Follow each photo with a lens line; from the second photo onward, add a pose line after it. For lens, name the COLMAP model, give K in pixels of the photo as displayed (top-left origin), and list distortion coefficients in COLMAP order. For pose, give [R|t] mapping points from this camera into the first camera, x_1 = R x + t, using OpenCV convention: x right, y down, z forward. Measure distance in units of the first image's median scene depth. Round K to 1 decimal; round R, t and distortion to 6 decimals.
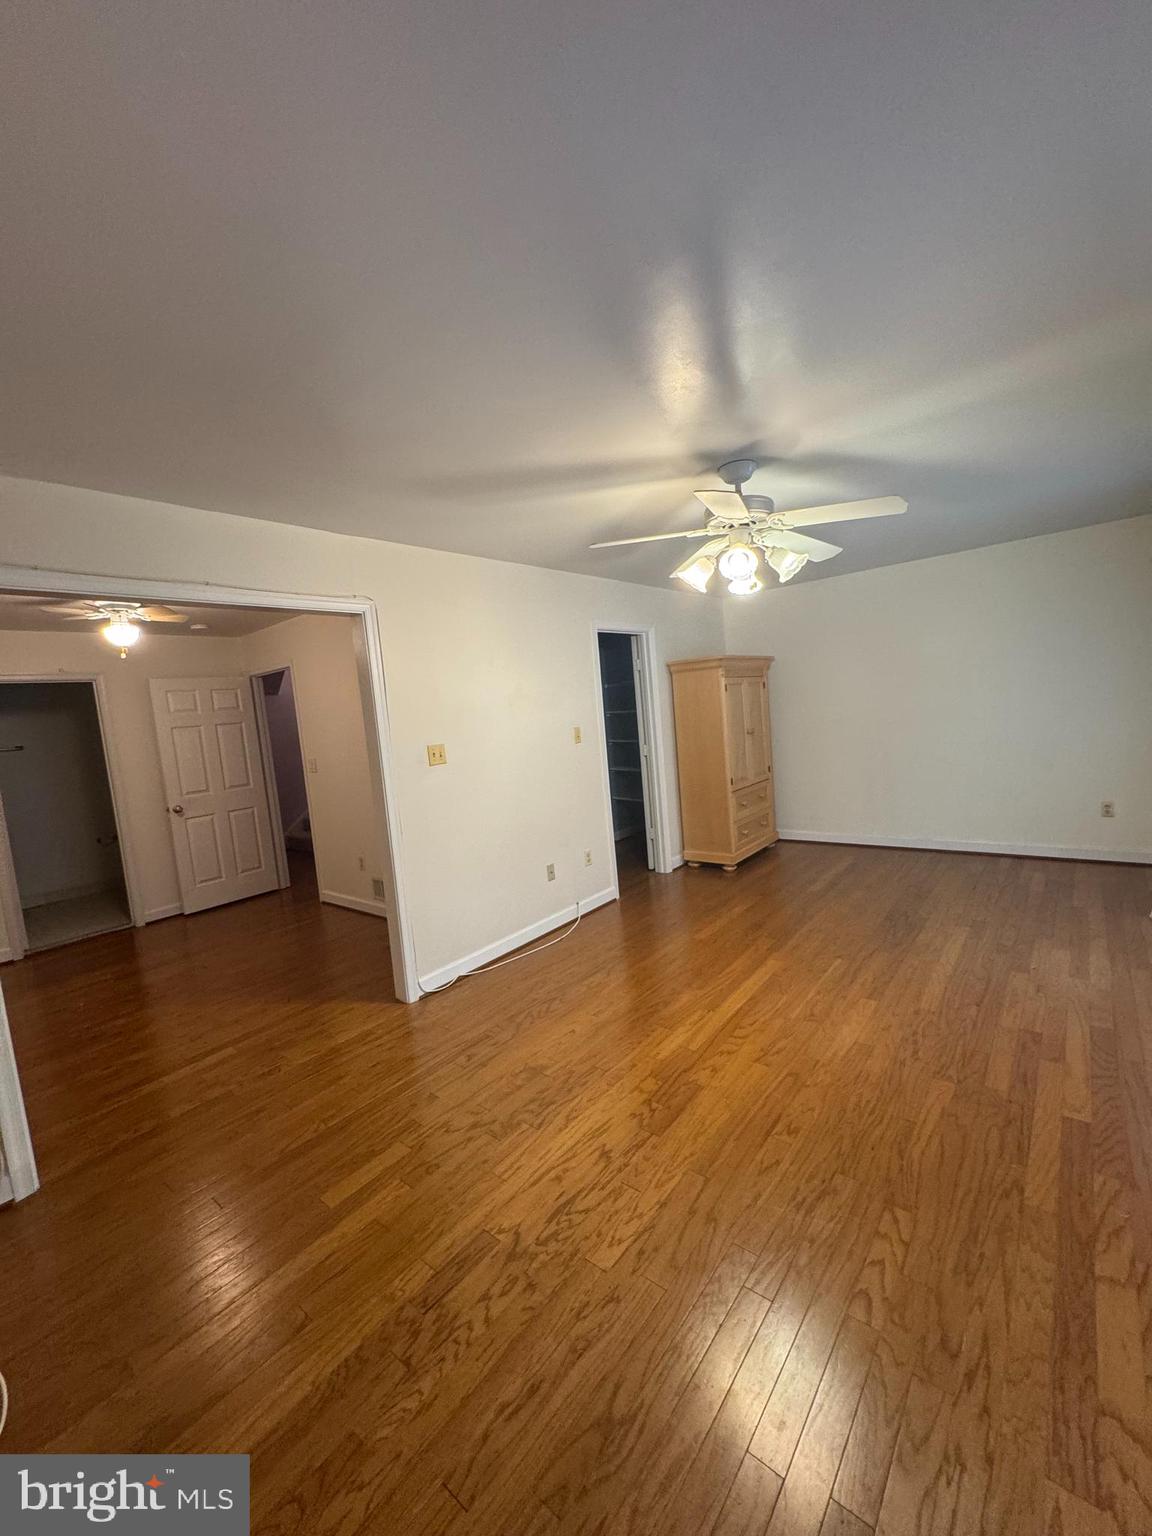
lens RADIAL K [[615.9, 0, 576.0], [0, 615.9, 768.0], [0, 0, 1]] dist [-0.001220, -0.000663]
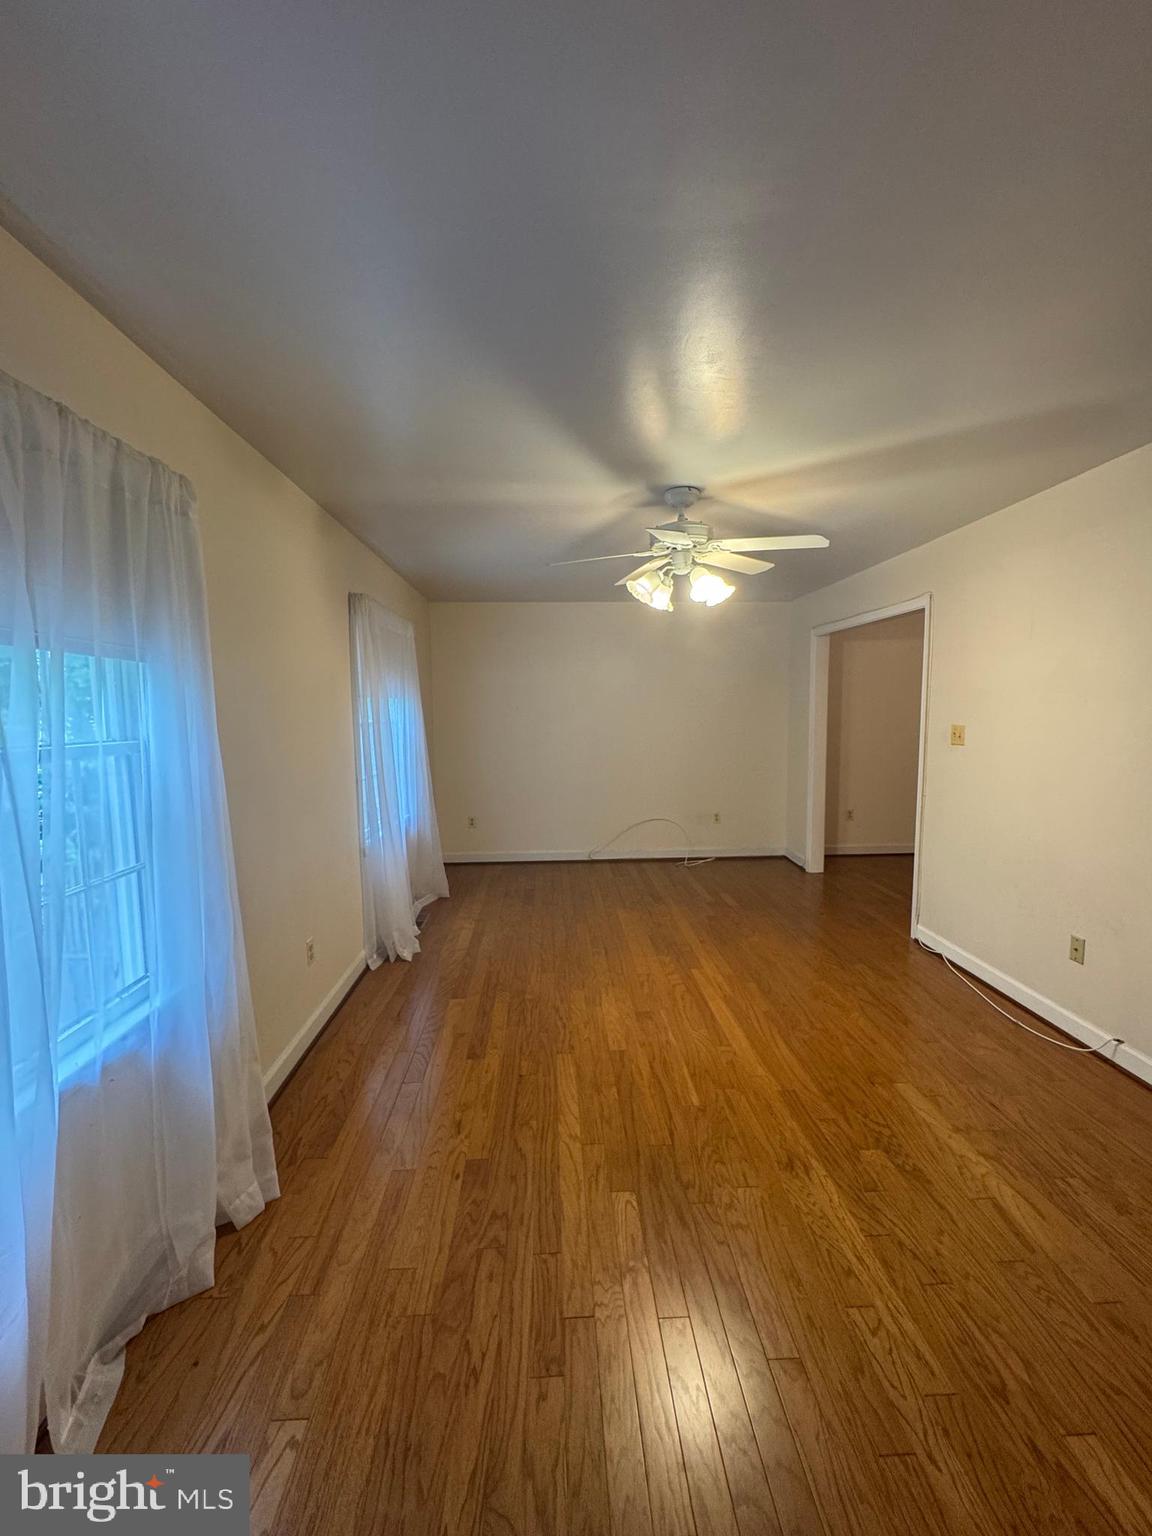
lens RADIAL K [[615.9, 0, 576.0], [0, 615.9, 768.0], [0, 0, 1]] dist [-0.001220, -0.000663]
pose [[-0.741090, 0.159866, -0.652096, 1.057479], [0.011181, 0.974043, 0.226087, -0.239368], [0.671313, 0.160260, -0.723641, 1.557906]]
